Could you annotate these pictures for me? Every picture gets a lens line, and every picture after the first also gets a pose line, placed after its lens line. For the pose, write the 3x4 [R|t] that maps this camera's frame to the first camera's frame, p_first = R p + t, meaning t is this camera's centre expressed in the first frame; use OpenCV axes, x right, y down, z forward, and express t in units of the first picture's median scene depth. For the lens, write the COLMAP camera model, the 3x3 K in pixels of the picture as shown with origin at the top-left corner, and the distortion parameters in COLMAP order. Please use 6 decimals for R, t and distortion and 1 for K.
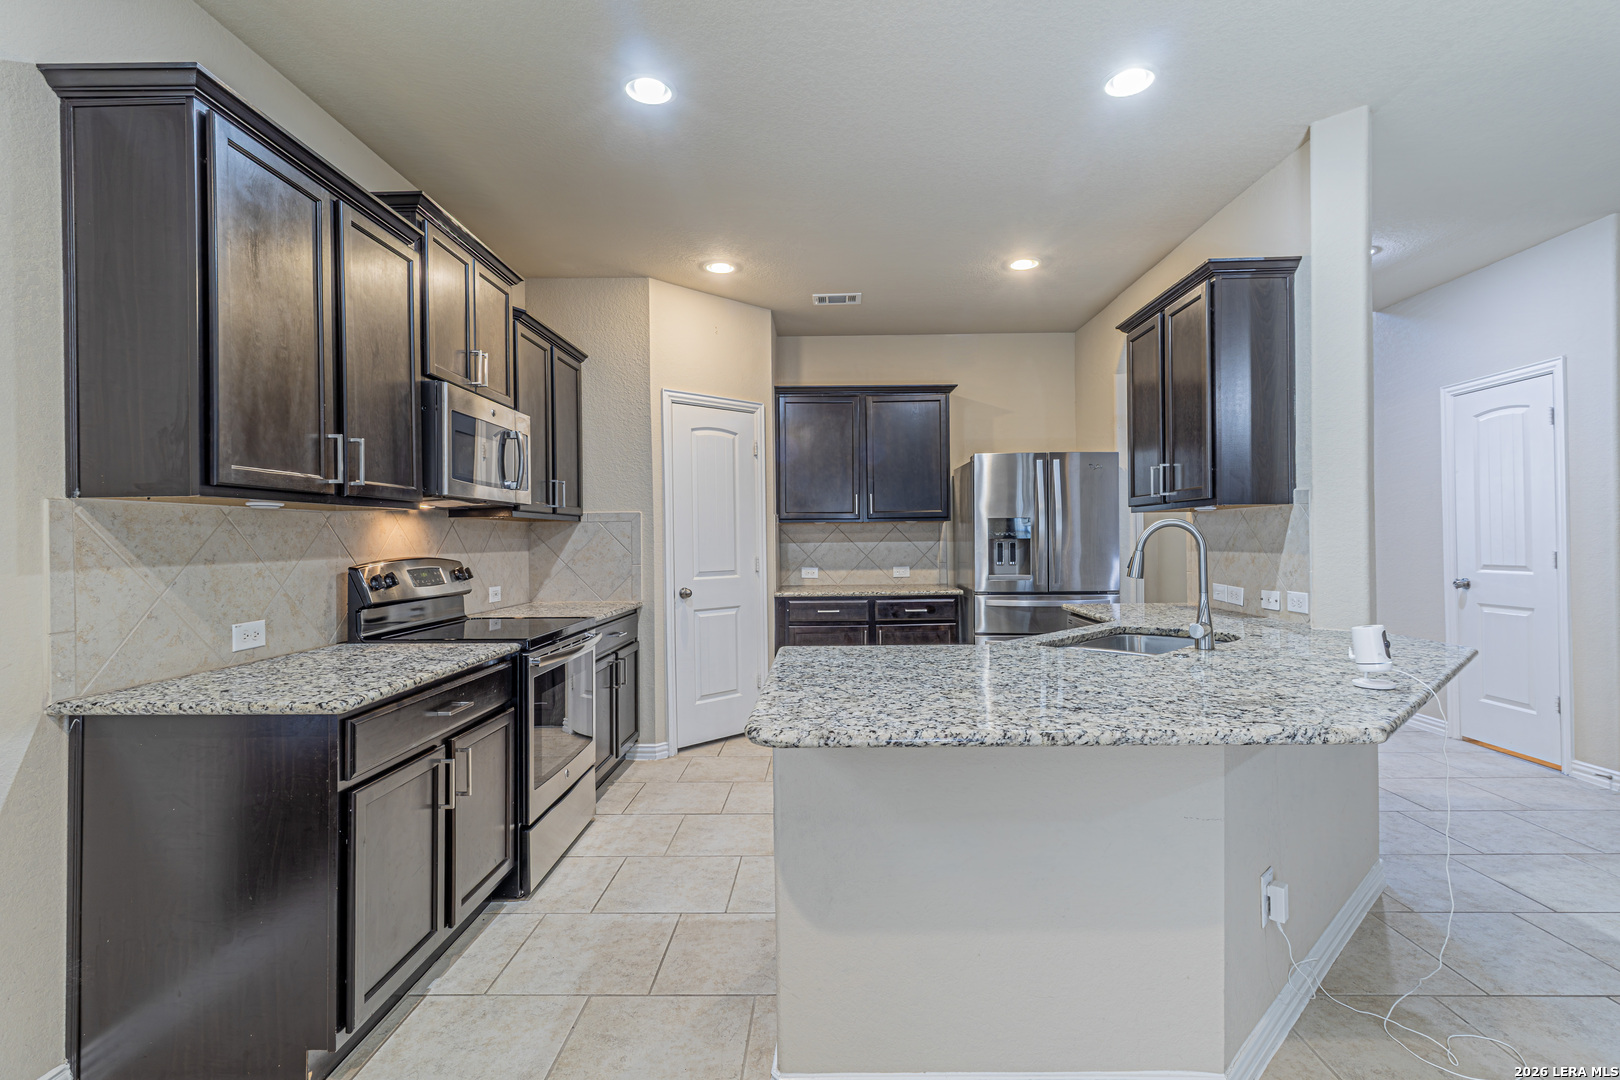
lens RADIAL K [[764.5, 0, 824.2], [0, 764.5, 536.4], [0, 0, 1]] dist [0.005317, 0.000422]
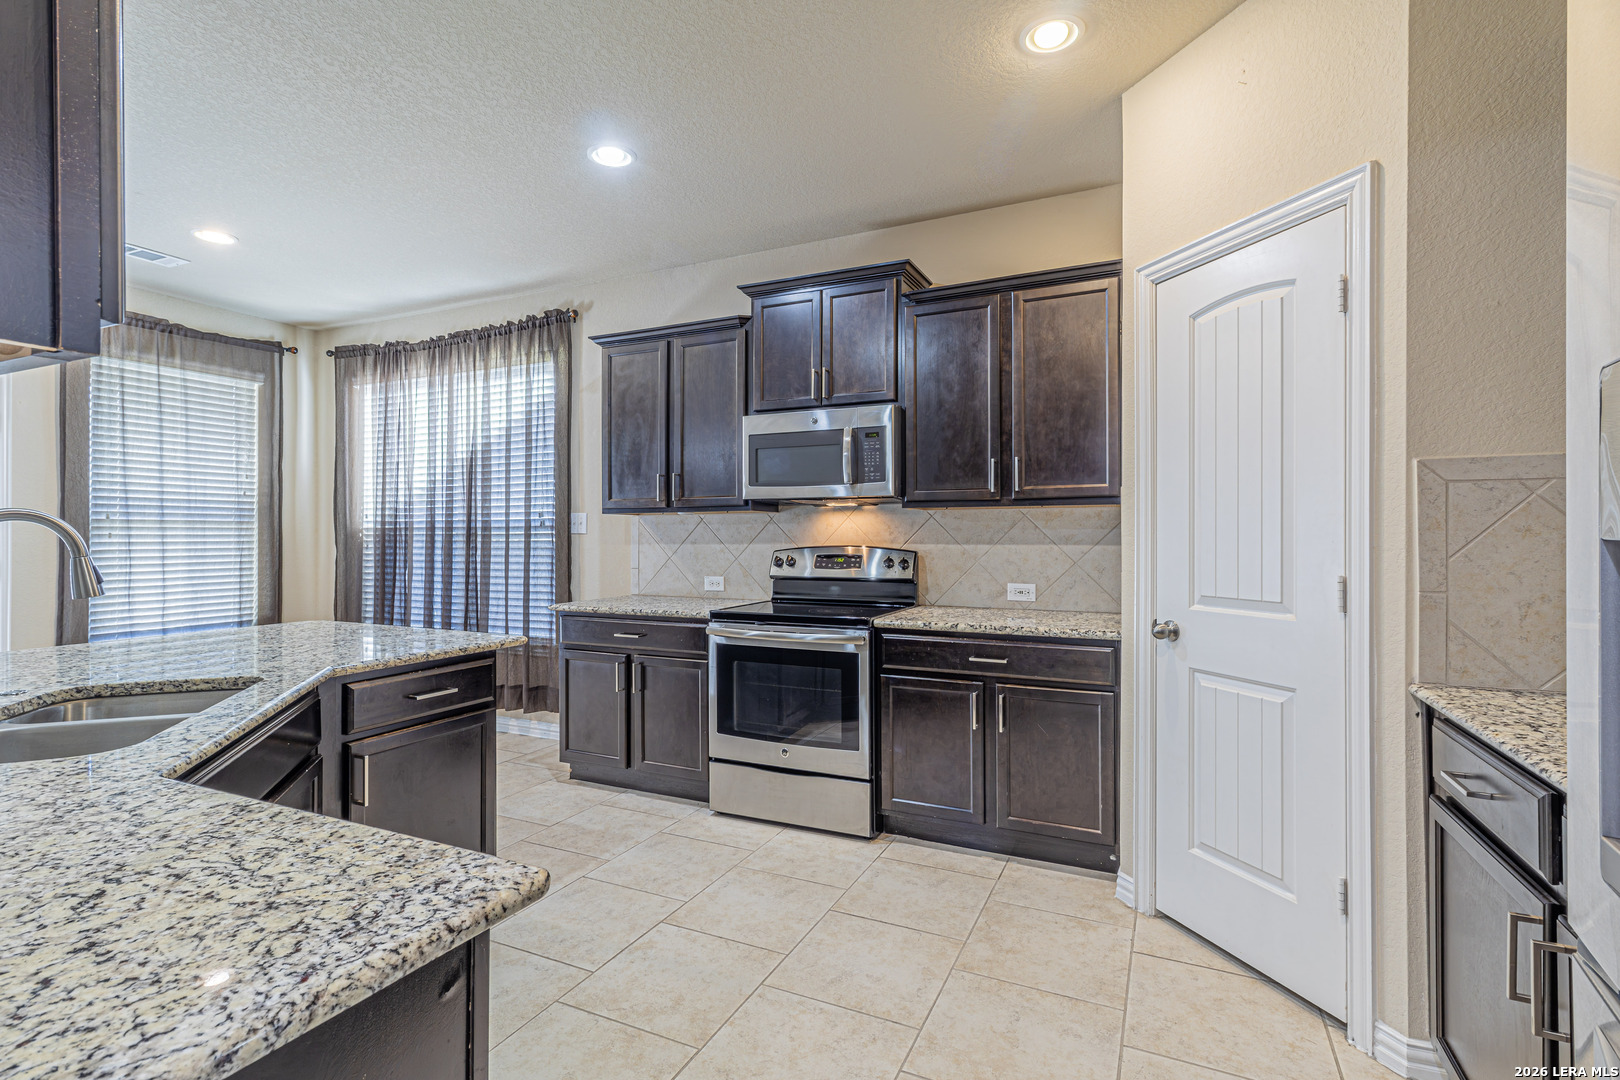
lens RADIAL K [[764.5, 0, 823.3], [0, 764.5, 532.8], [0, 0, 1]] dist [0.005317, 0.000422]
pose [[-0.418078, 0.010089, -0.908355, 0.470801], [0.011112, 0.999920, 0.005992, -0.000573], [0.908343, -0.007589, -0.418157, 1.166942]]
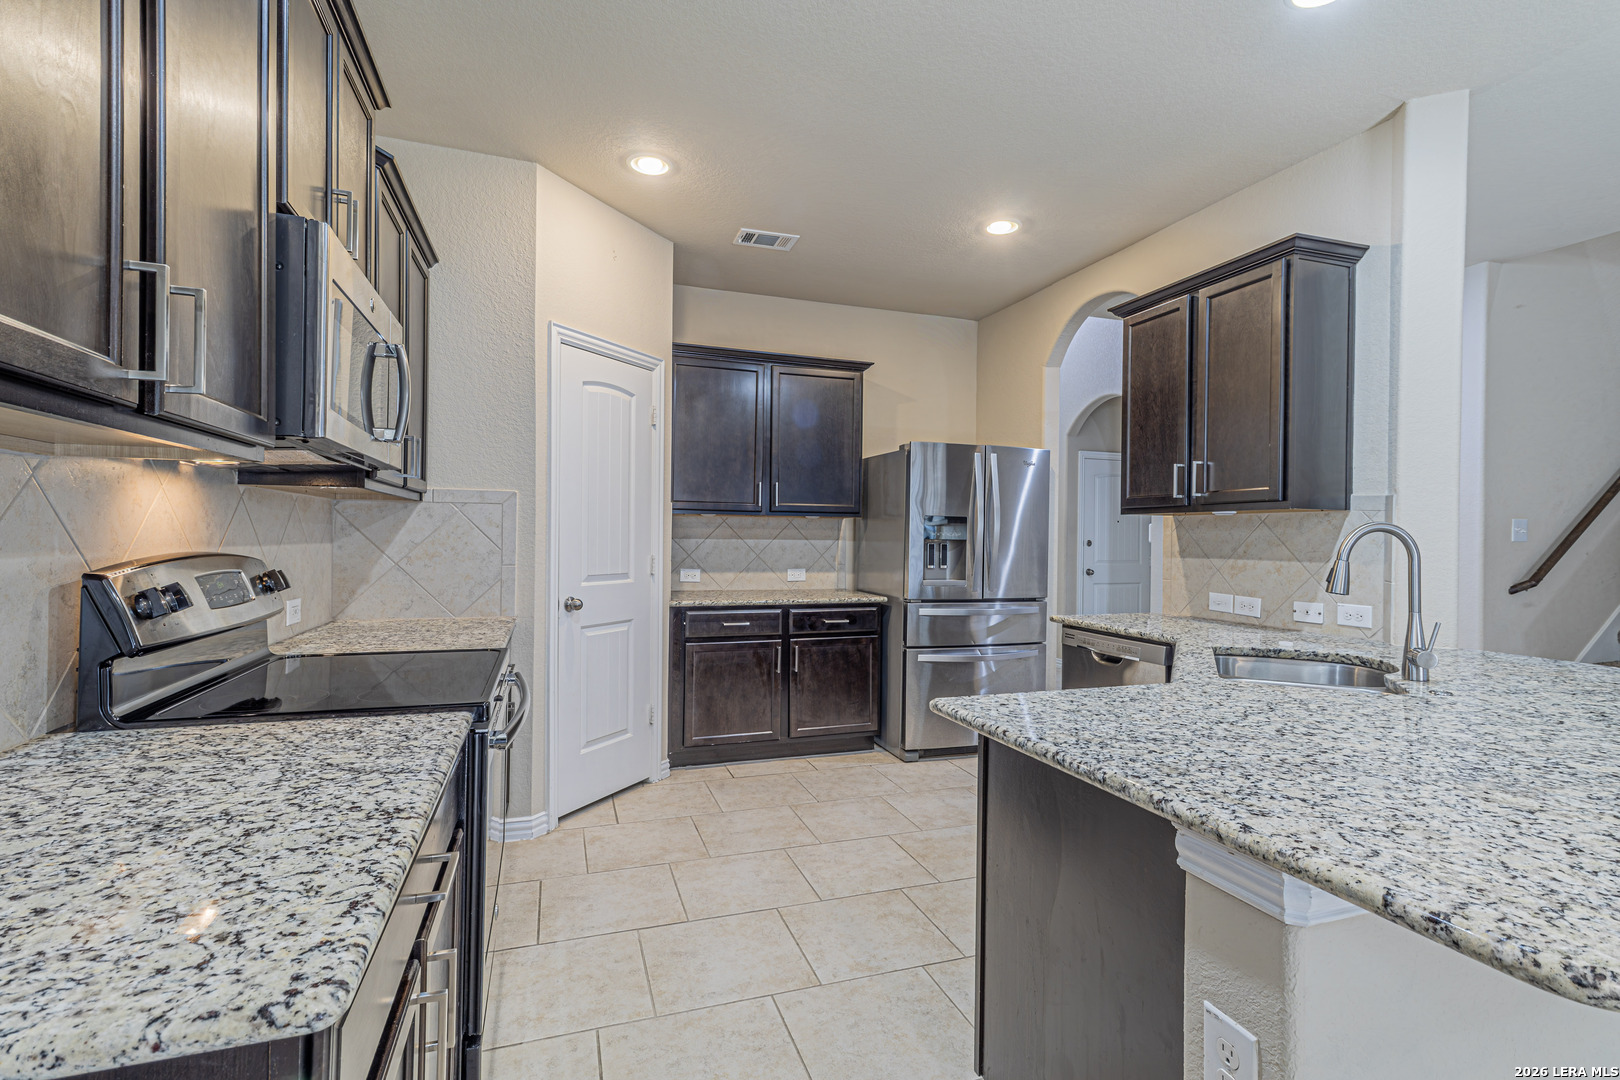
lens RADIAL K [[764.5, 0, 825.6], [0, 764.5, 536.0], [0, 0, 1]] dist [0.005317, 0.000422]
pose [[0.940019, 0.023021, 0.340343, -0.237158], [-0.023996, 0.999711, -0.001343, 0.004341], [-0.340276, -0.006904, 0.940300, 0.263772]]
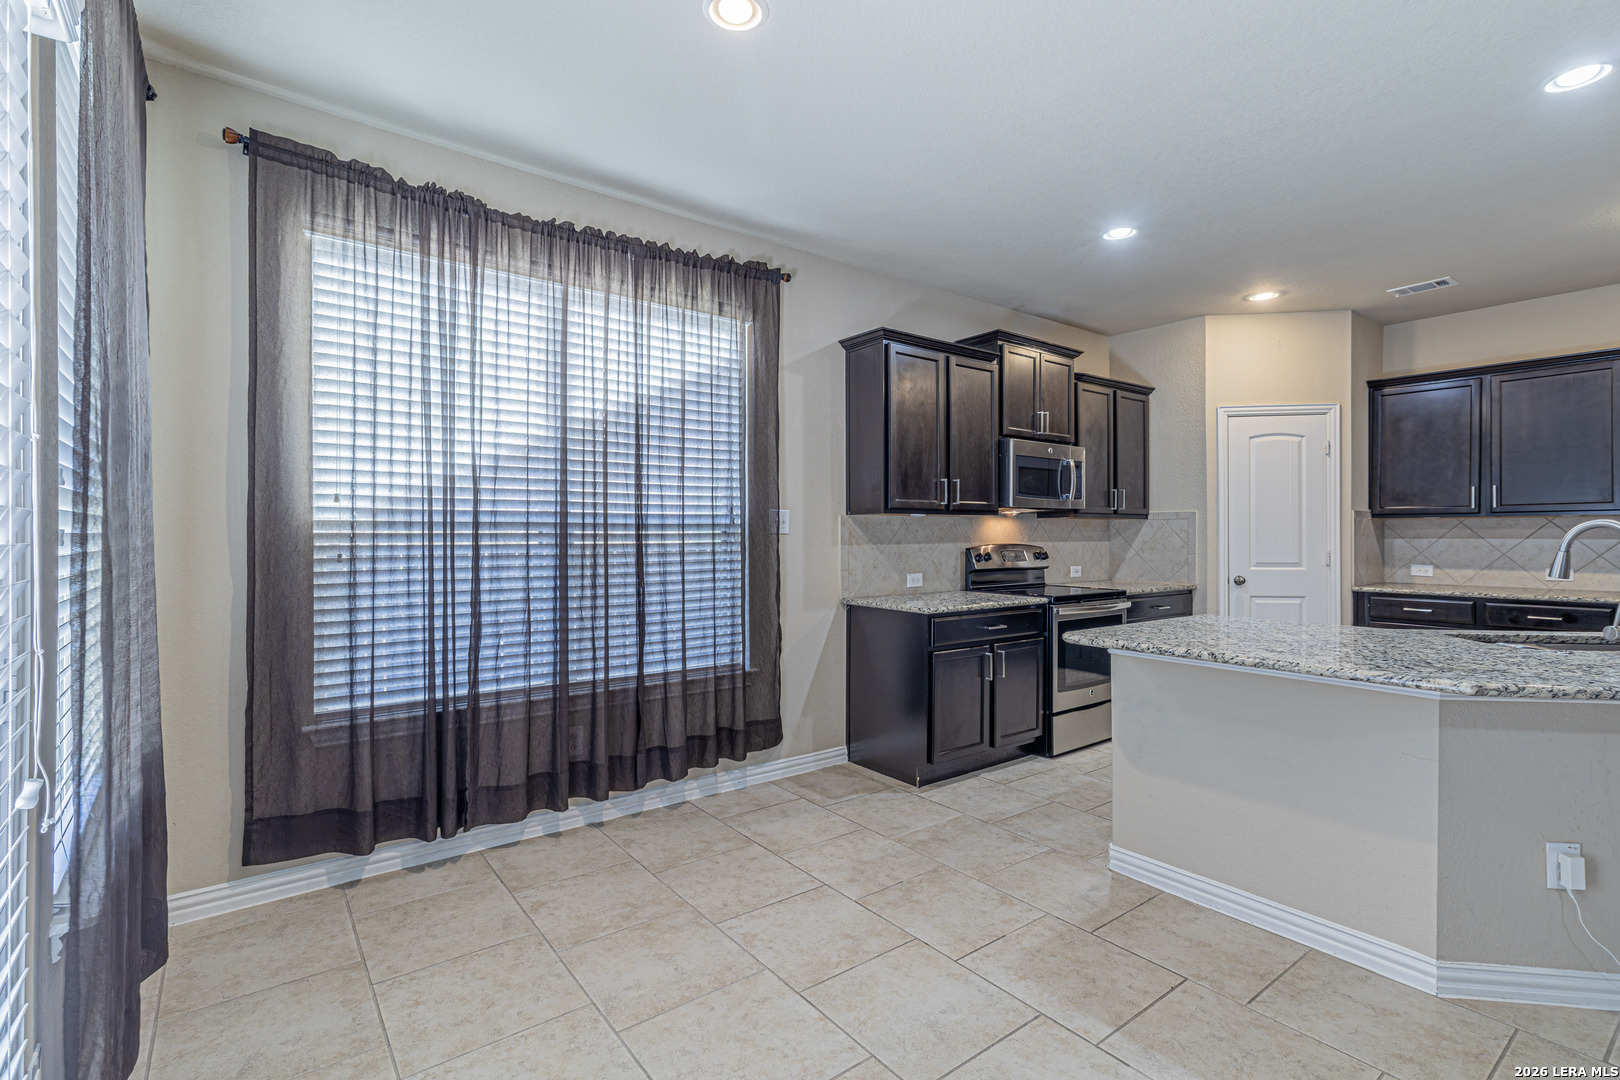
lens RADIAL K [[764.5, 0, 807.8], [0, 764.5, 533.6], [0, 0, 1]] dist [0.005317, 0.000422]
pose [[0.618263, 0.011027, -0.785894, 0.373246], [-0.003626, 0.999931, 0.011177, -0.008202], [0.785963, -0.004061, 0.618260, -0.261351]]
